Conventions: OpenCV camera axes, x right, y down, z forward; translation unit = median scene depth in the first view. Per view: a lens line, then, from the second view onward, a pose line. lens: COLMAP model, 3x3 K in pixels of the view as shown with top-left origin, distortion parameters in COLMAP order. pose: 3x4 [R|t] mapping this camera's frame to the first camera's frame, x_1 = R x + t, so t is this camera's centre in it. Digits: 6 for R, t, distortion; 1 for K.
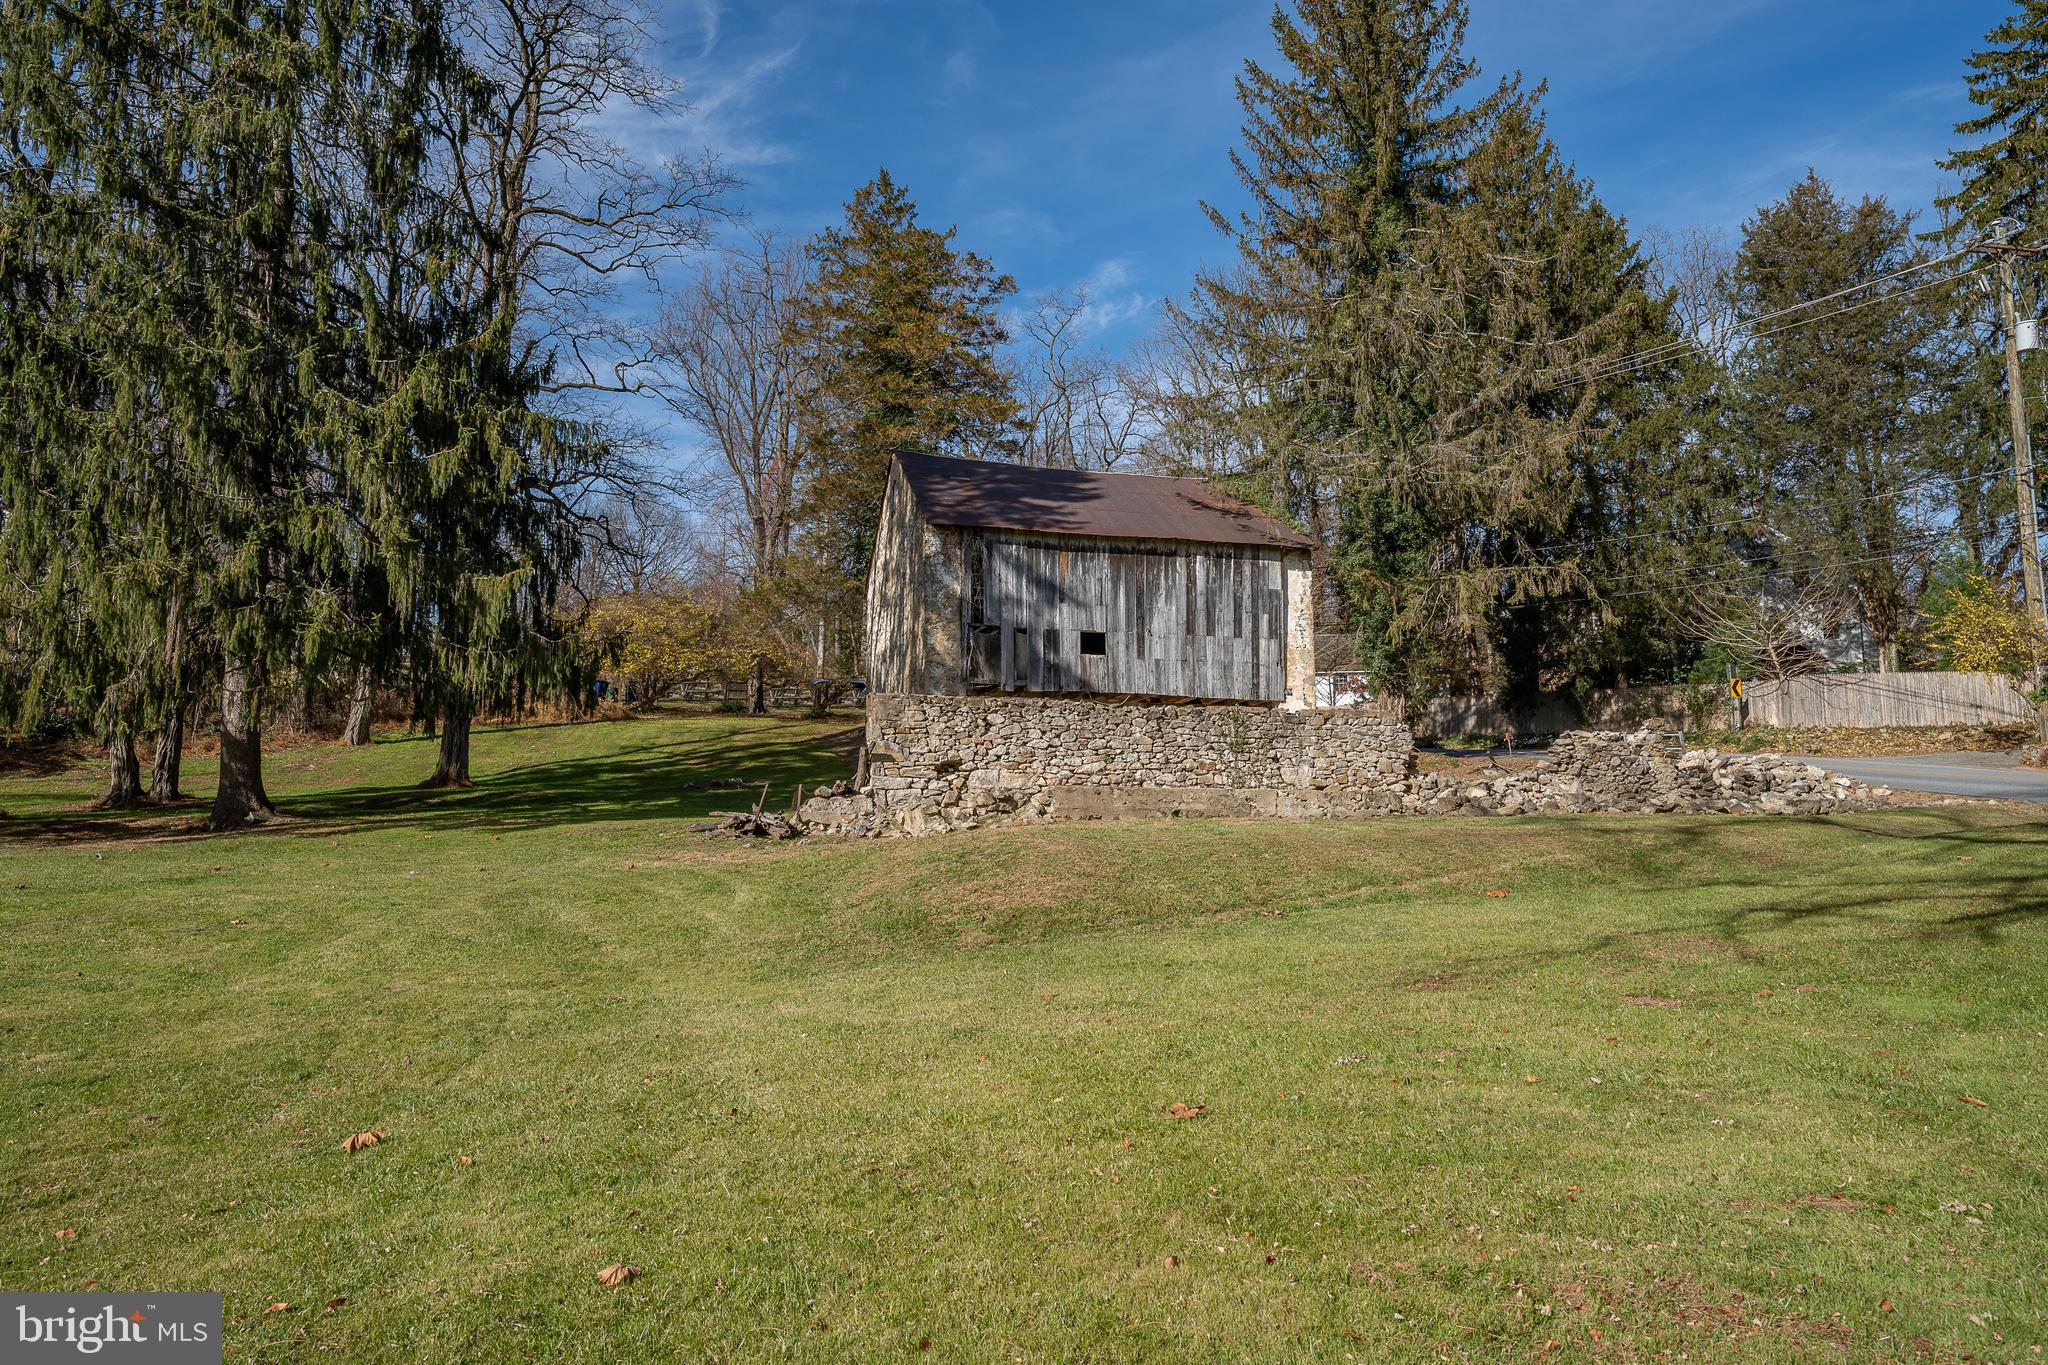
lens RADIAL K [[1292.9, 0, 1024.0], [0, 1292.9, 682.5], [0, 0, 1]] dist [0.008773, -0.000252]
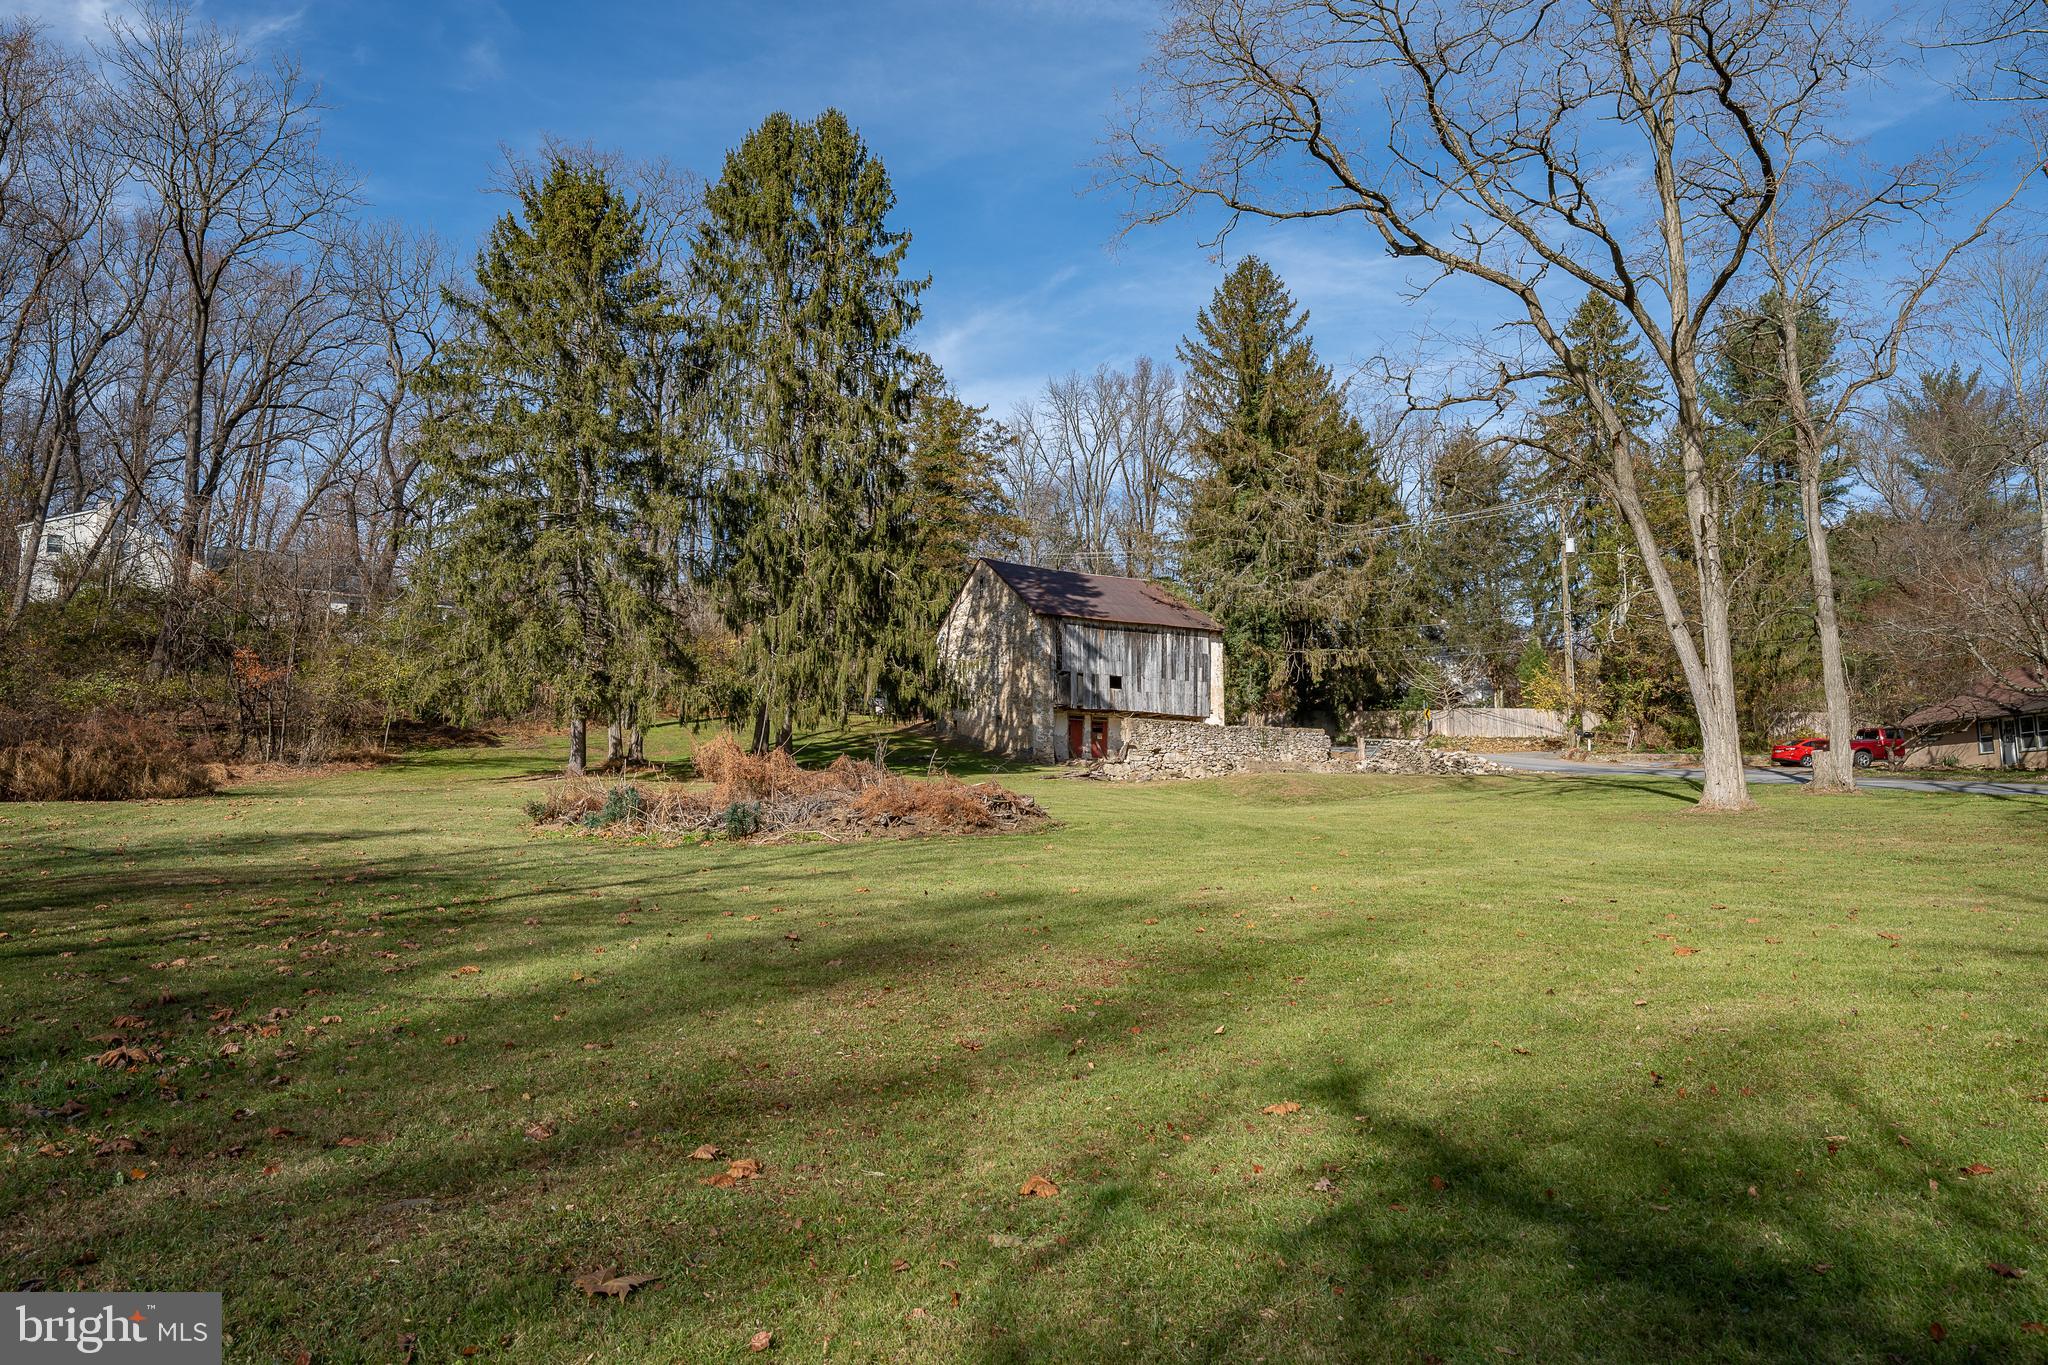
lens RADIAL K [[1292.9, 0, 1024.0], [0, 1292.9, 682.5], [0, 0, 1]] dist [0.008773, -0.000252]
pose [[0.963153, 0.029355, 0.267348, -0.518228], [-0.031906, 0.999477, 0.005200, -0.034113], [-0.267056, -0.013539, 0.963586, -0.640207]]
